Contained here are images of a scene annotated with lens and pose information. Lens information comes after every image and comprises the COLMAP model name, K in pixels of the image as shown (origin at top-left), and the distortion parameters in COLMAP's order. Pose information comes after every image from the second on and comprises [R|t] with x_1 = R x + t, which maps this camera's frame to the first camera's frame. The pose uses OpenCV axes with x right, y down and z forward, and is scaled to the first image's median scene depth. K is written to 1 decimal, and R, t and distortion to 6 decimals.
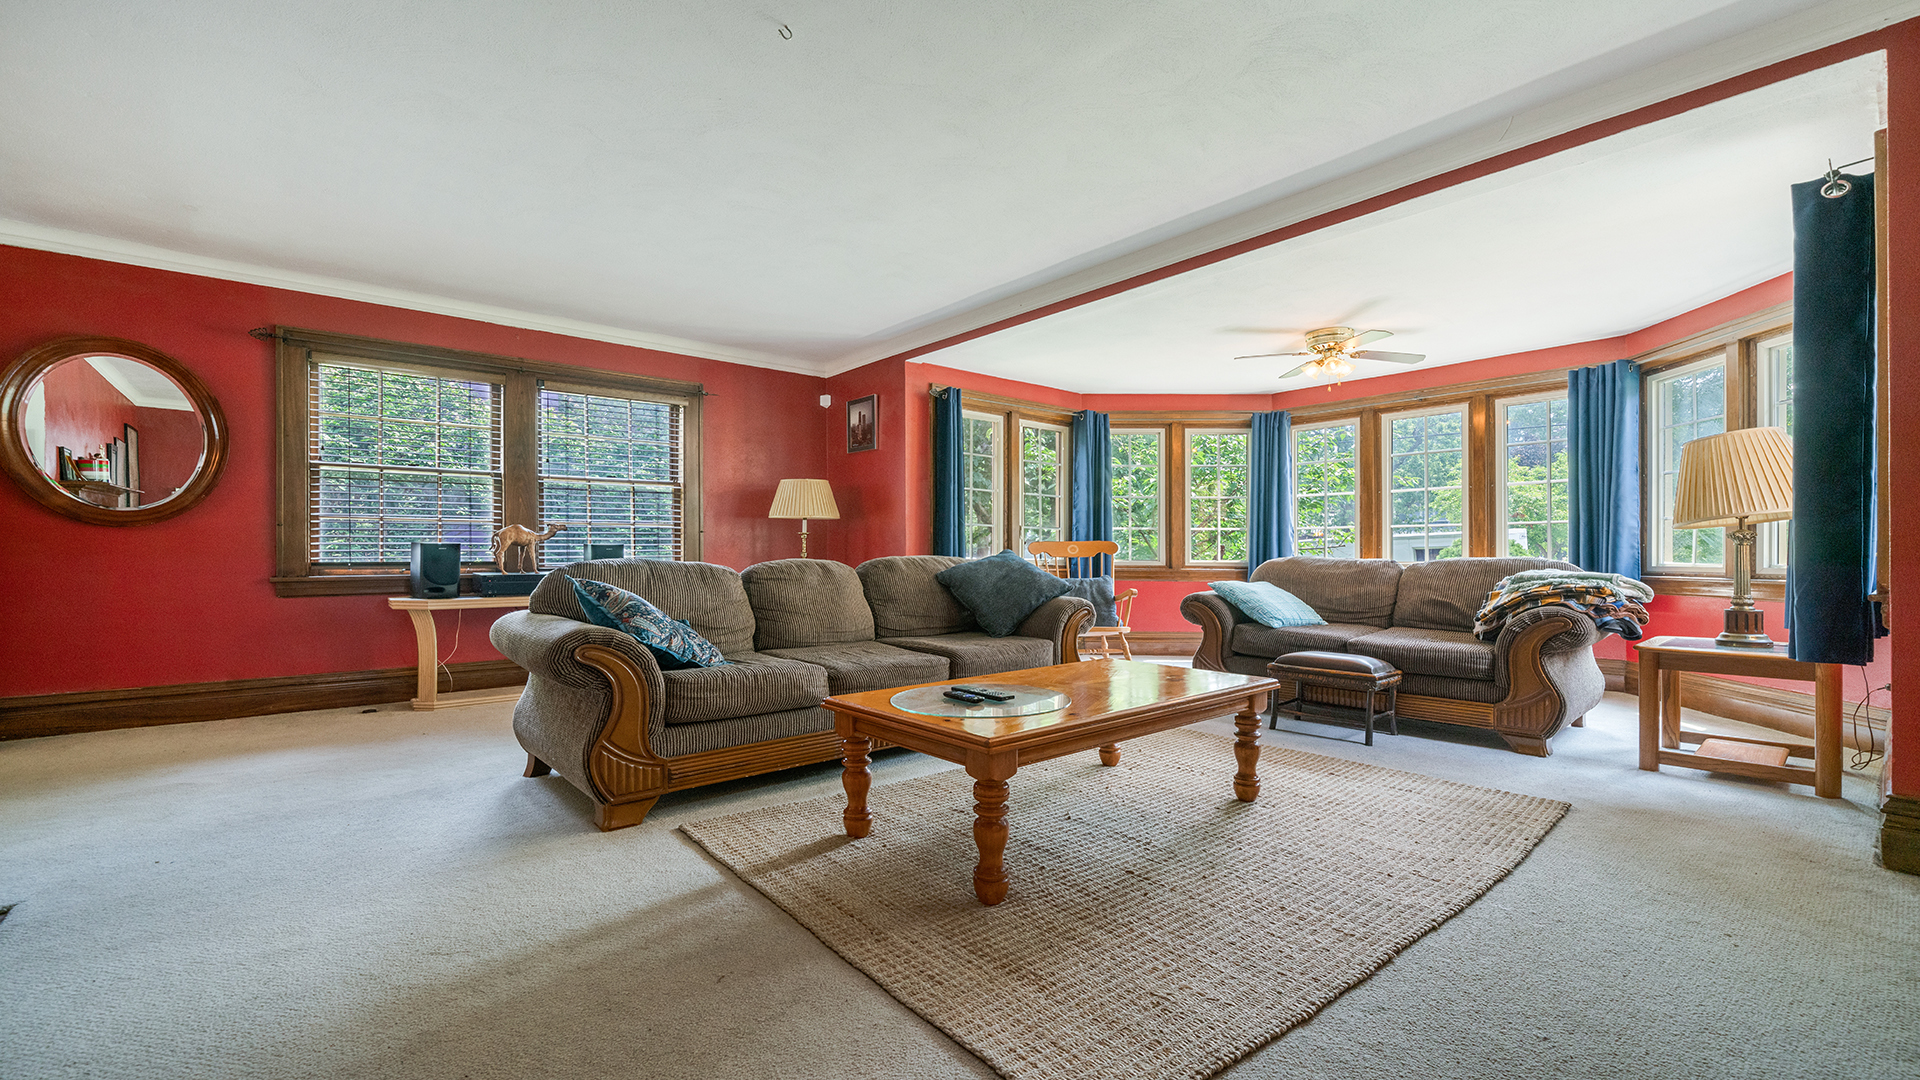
lens RADIAL K [[787.0, 0, 961.8], [0, 787.0, 549.7], [0, 0, 1]] dist [0.000117, -0.000006]
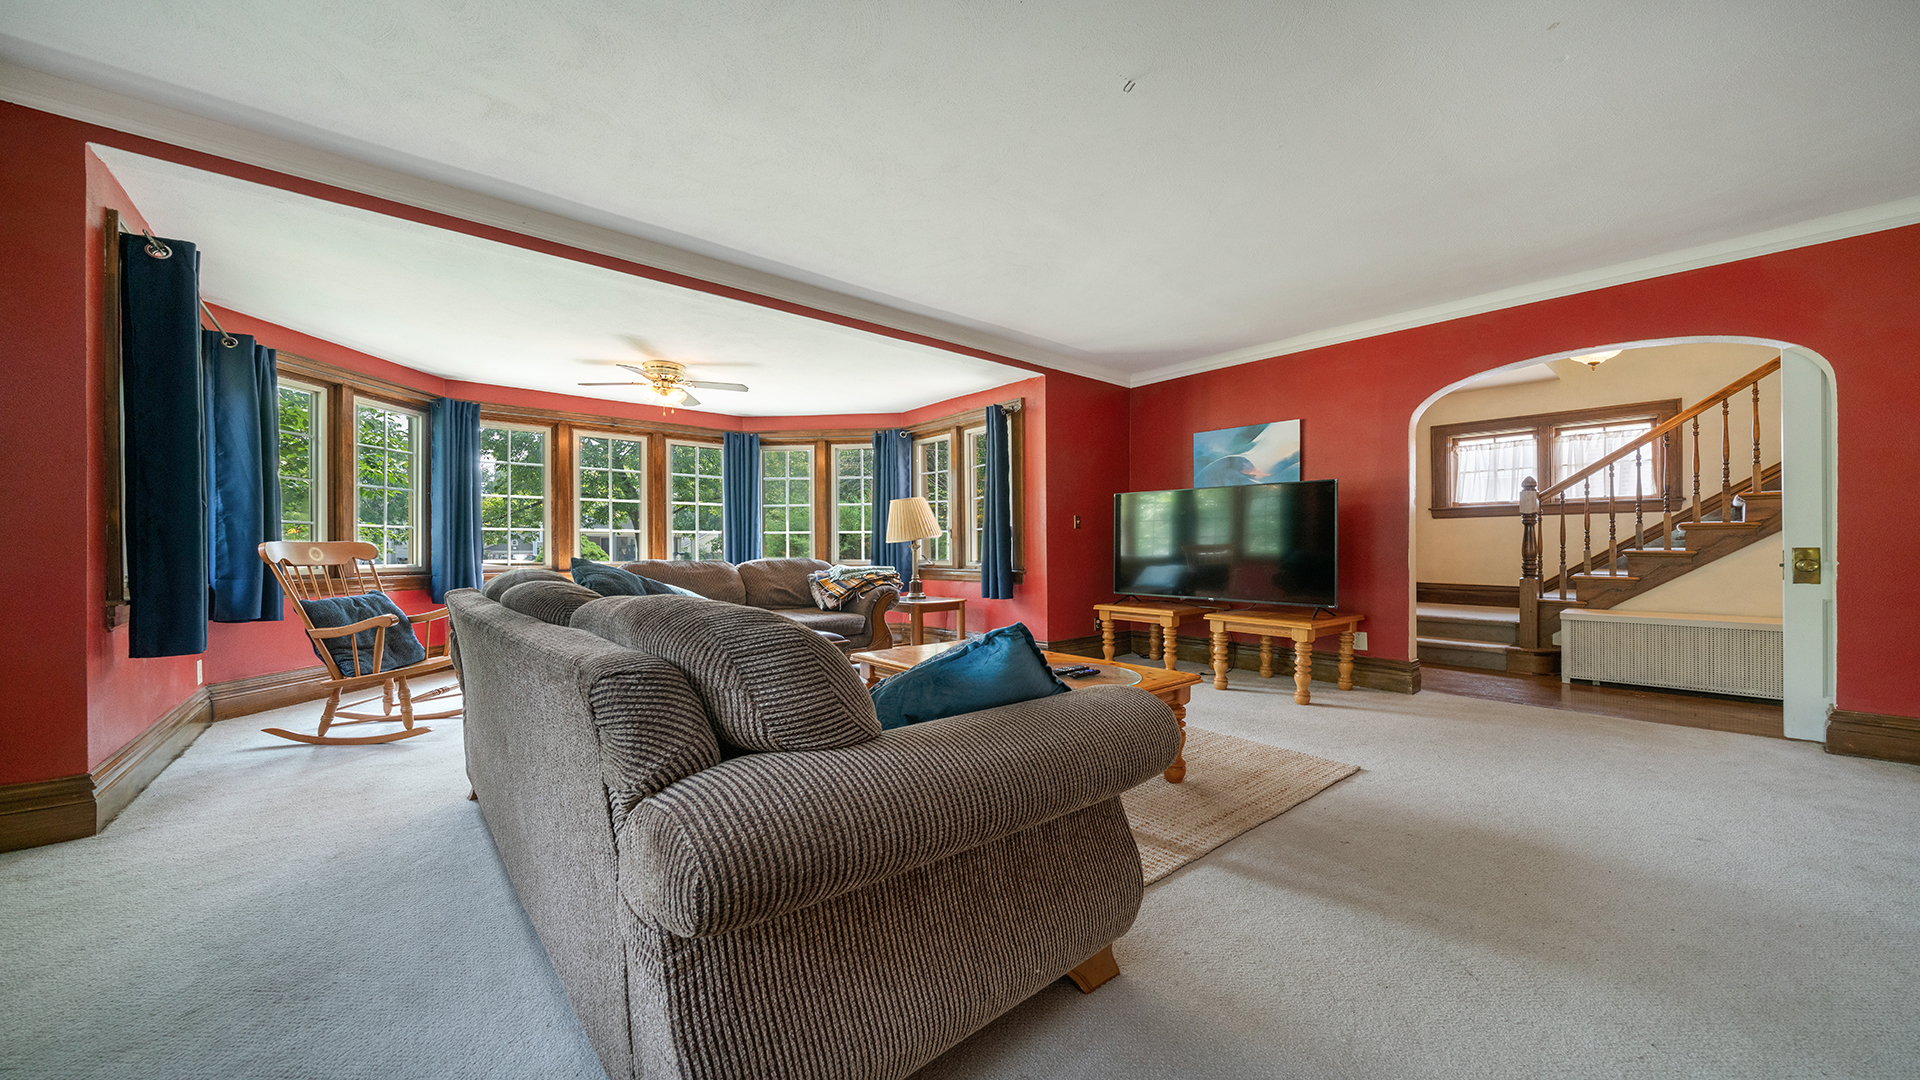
lens RADIAL K [[678.9, 0, 963.5], [0, 678.9, 541.9], [0, 0, 1]] dist [-0.001008, -0.000147]
pose [[-0.017961, 0.006388, 0.999818, -0.456044], [-0.001330, 0.999979, -0.006413, -0.009651], [-0.999838, -0.001445, -0.017952, 0.497091]]
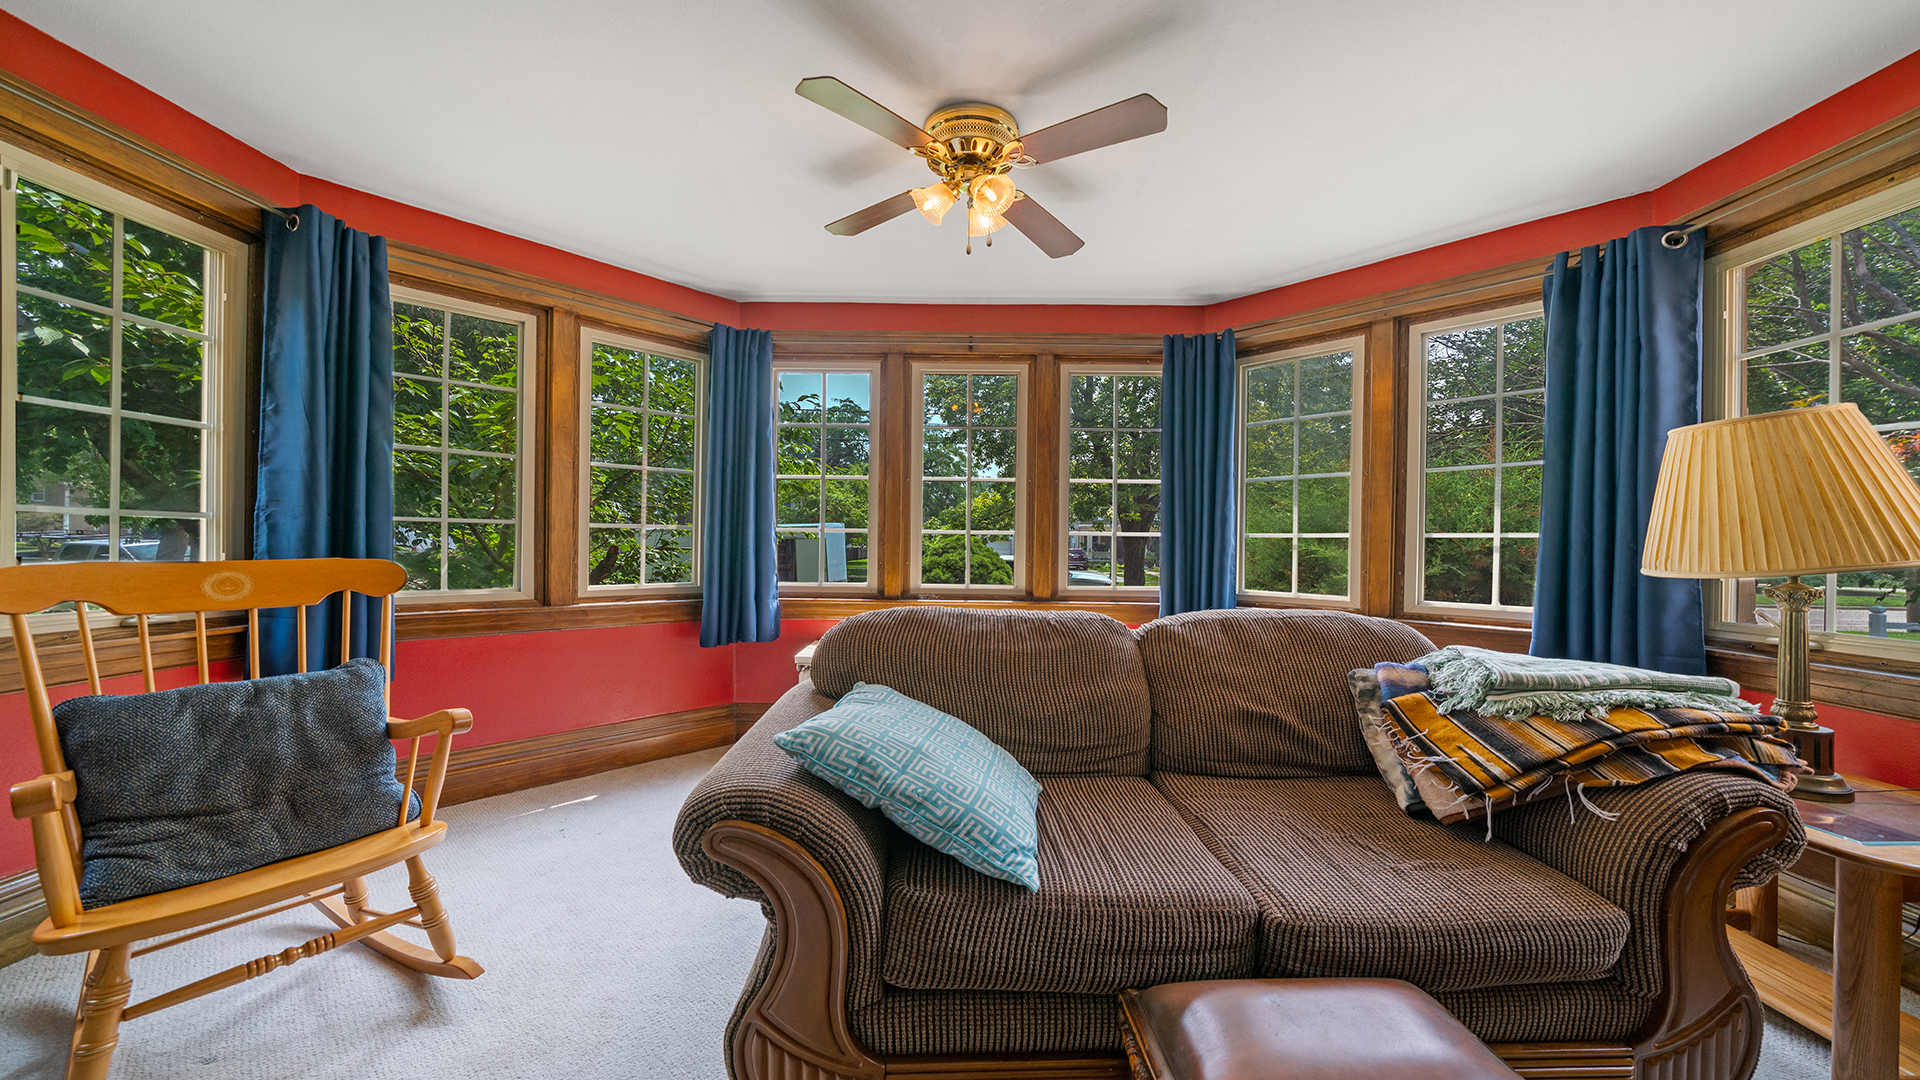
lens RADIAL K [[678.9, 0, 963.5], [0, 678.9, 541.9], [0, 0, 1]] dist [-0.001008, -0.000147]
pose [[0.650075, 0.004807, 0.759855, 0.132937], [-0.015196, 0.999862, 0.006675, -0.027133], [-0.759718, -0.015886, 0.650059, 0.628102]]
